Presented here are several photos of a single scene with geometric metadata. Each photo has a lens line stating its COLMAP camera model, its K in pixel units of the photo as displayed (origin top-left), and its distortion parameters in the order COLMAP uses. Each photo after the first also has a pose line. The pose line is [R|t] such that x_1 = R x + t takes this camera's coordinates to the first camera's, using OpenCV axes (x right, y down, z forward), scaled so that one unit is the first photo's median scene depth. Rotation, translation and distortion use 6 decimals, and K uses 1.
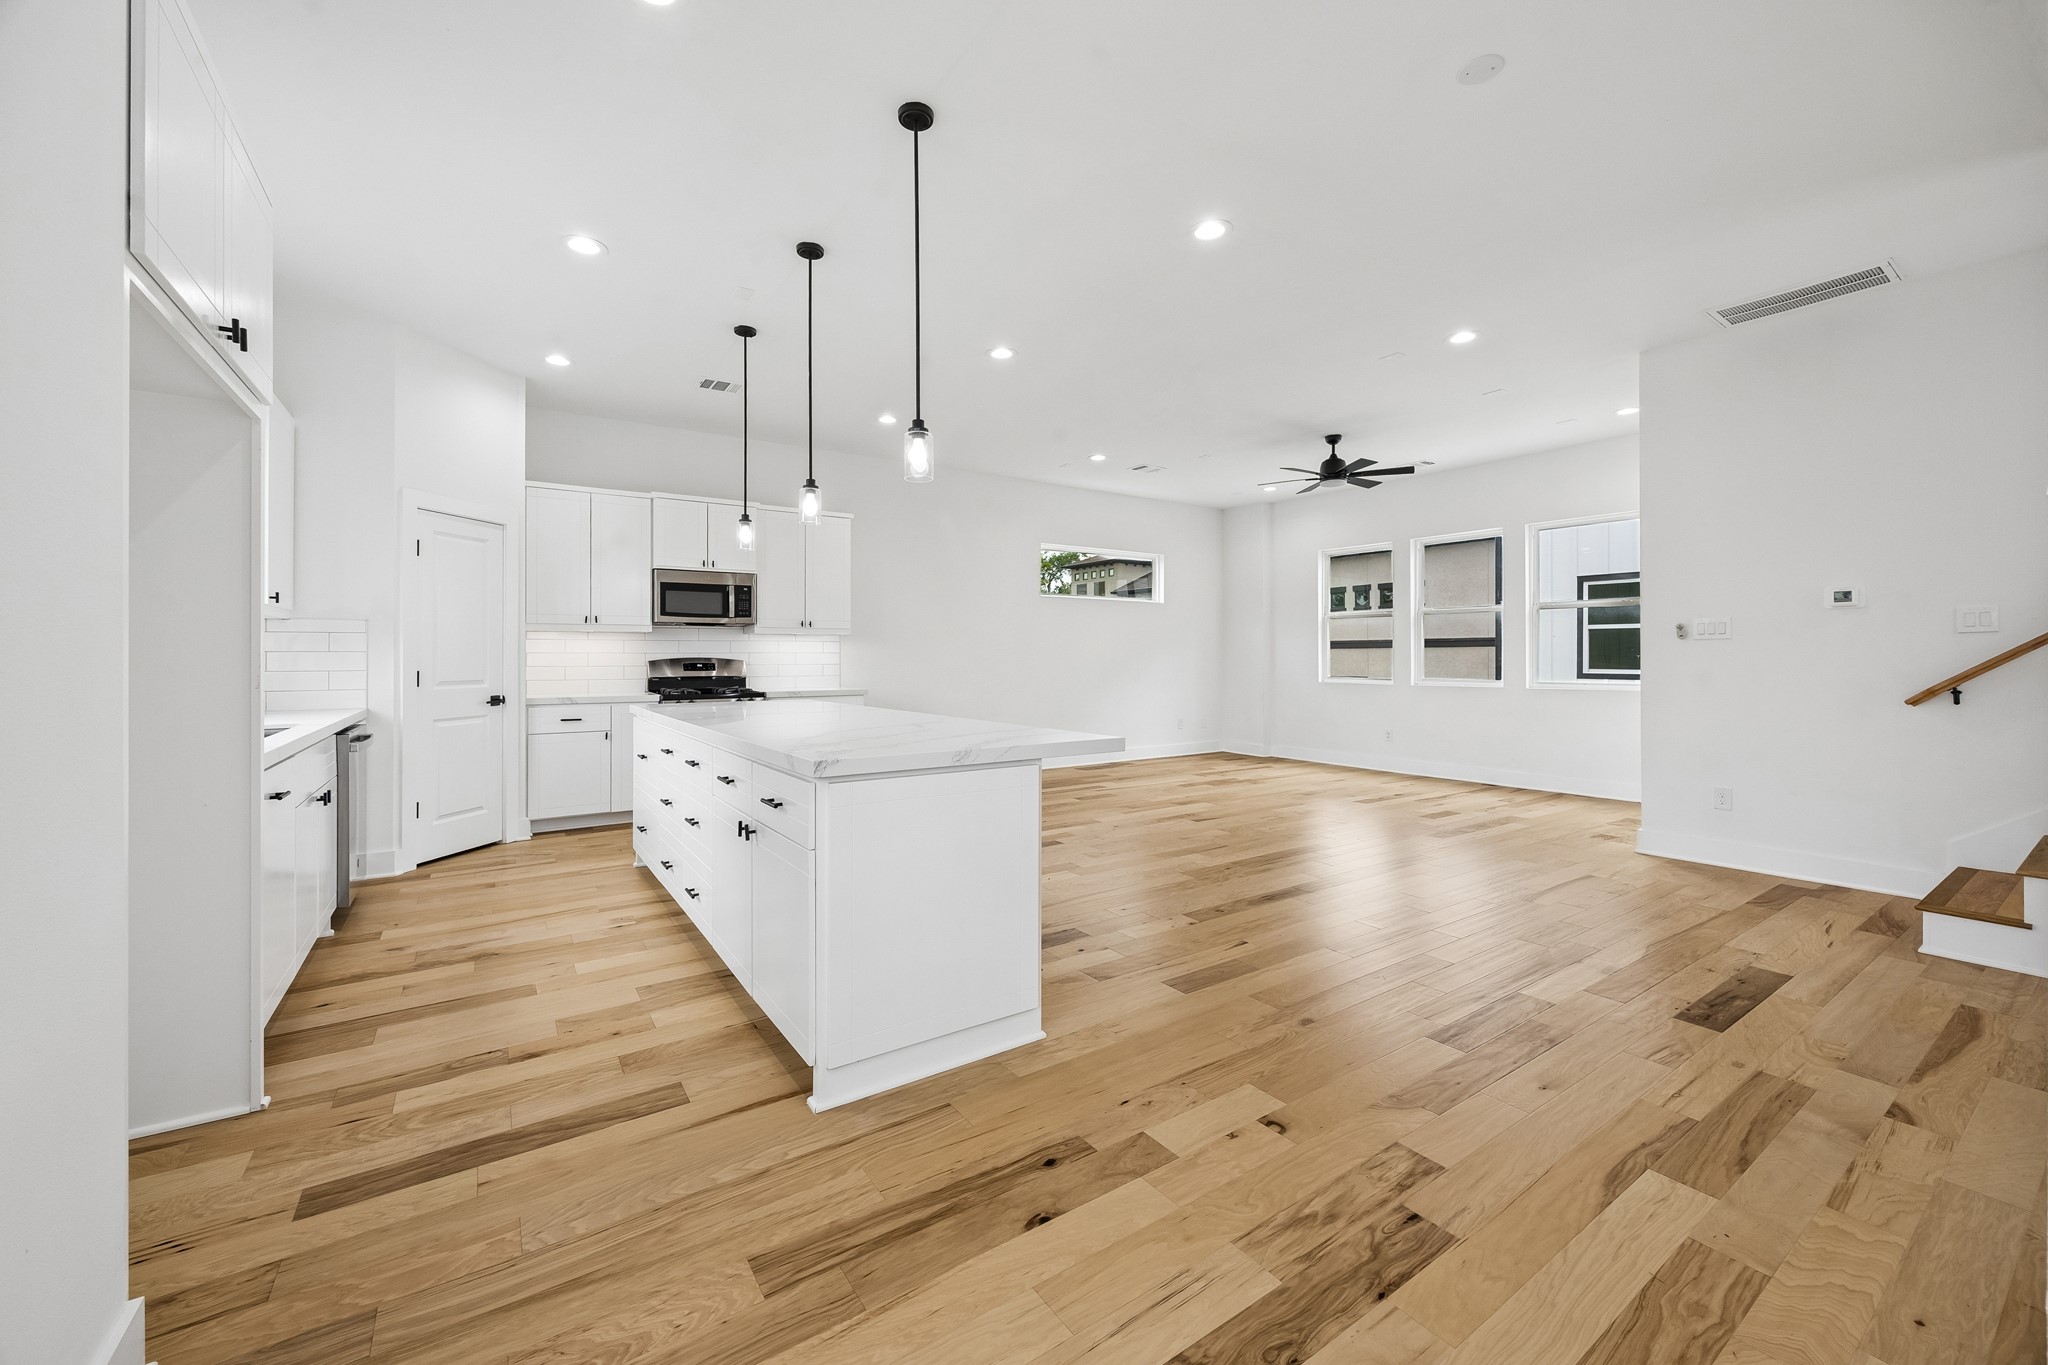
lens RADIAL K [[799.6, 0, 1015.9], [0, 799.6, 665.2], [0, 0, 1]] dist [0.007301, 0.000127]
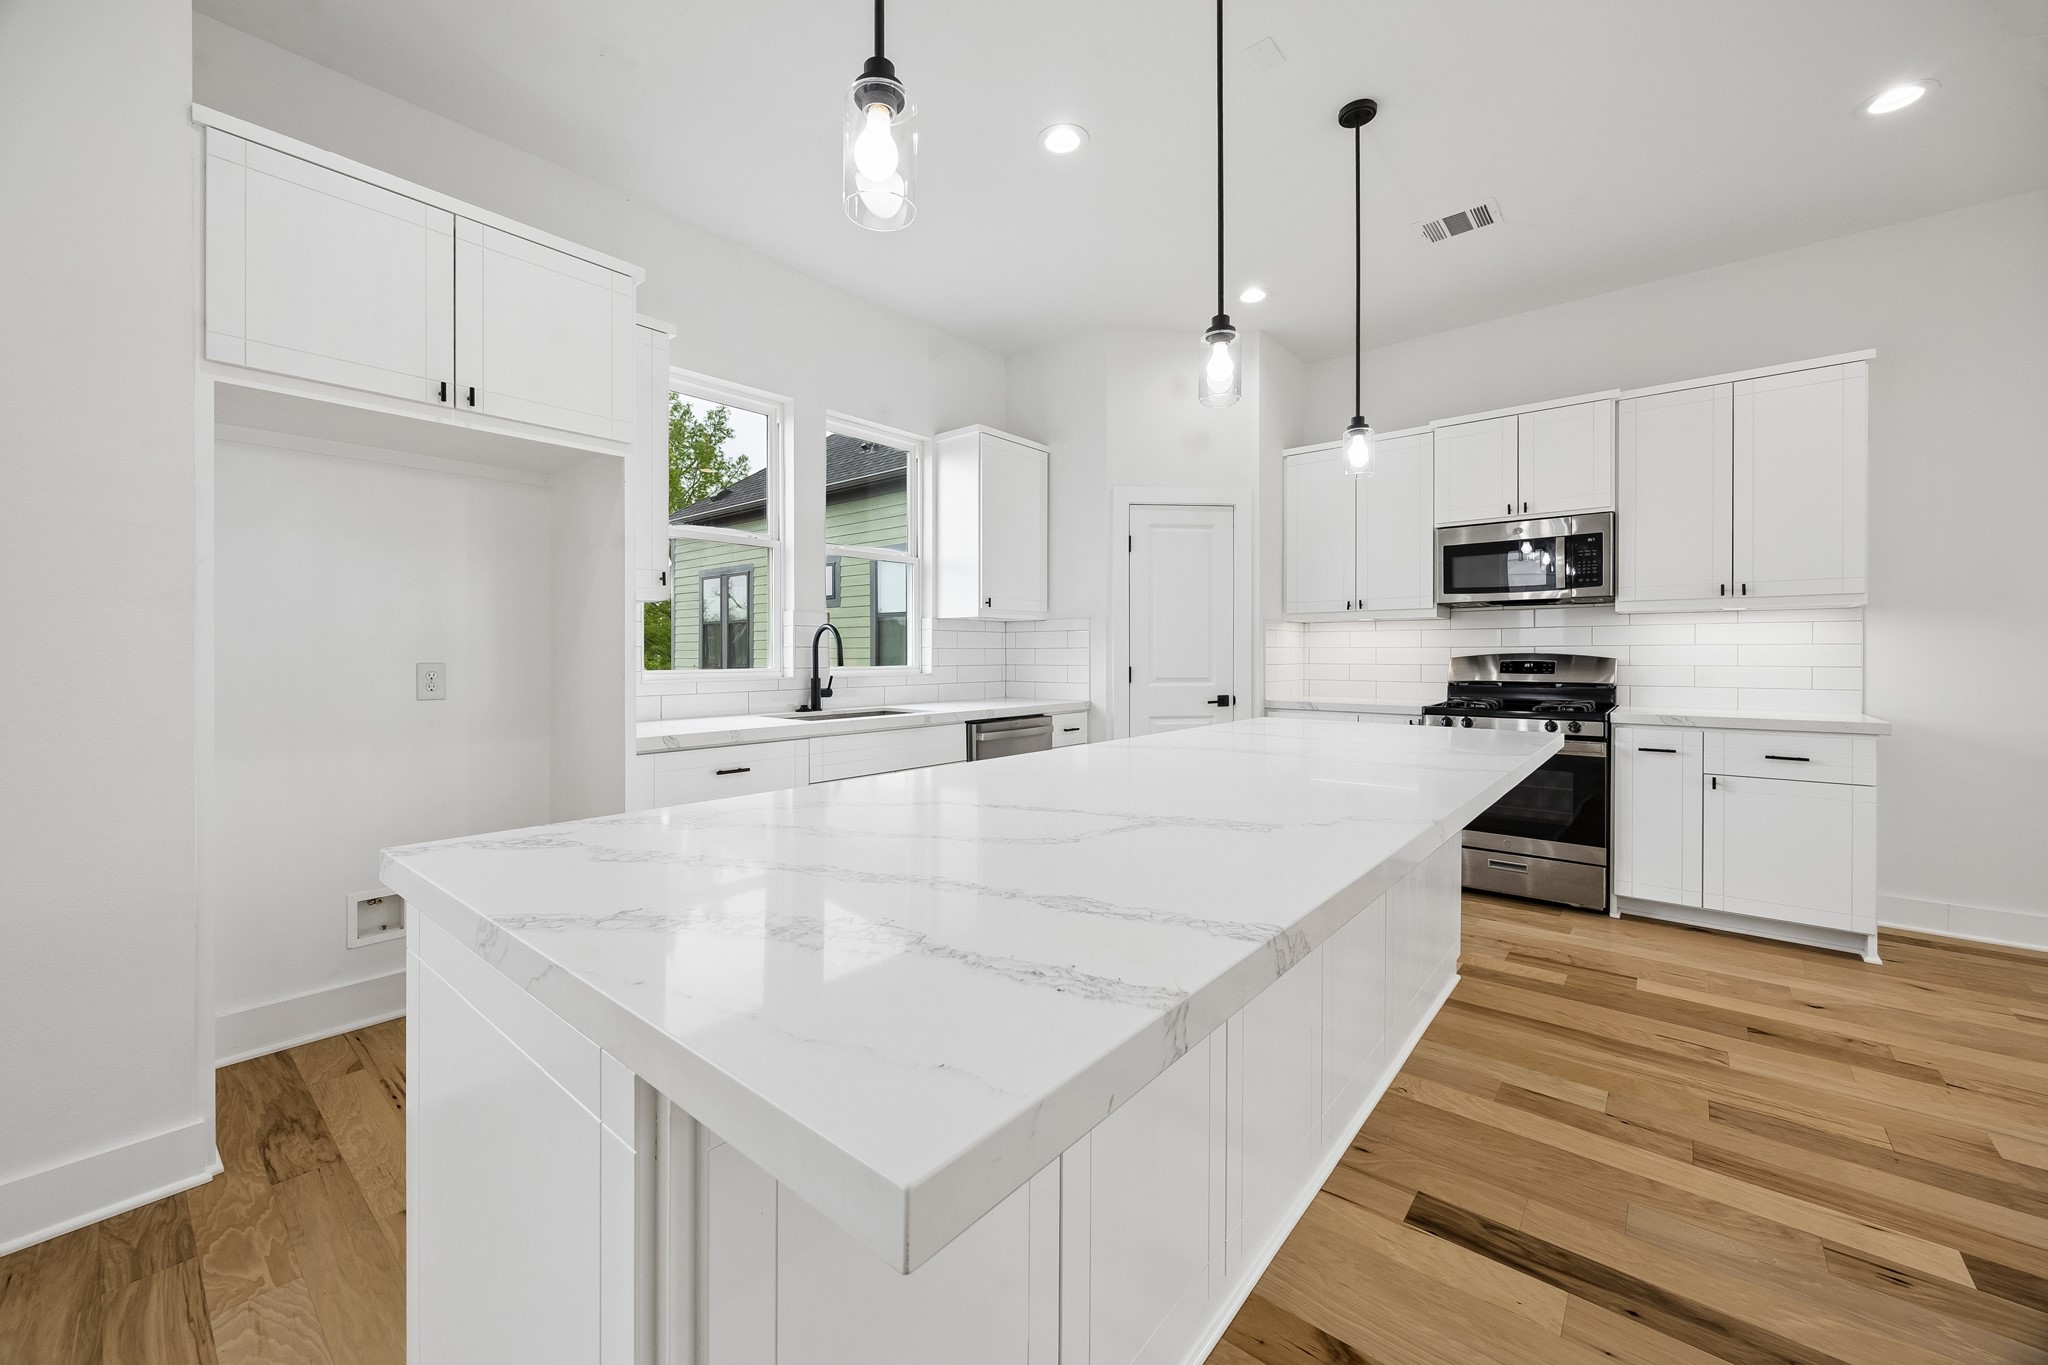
lens RADIAL K [[799.6, 0, 1019.5], [0, 799.6, 662.3], [0, 0, 1]] dist [0.007301, 0.000127]
pose [[0.271684, 0.011088, -0.962323, 0.136743], [-0.009209, 0.999918, 0.008921, -0.004283], [0.962342, 0.006438, 0.271764, 0.447301]]
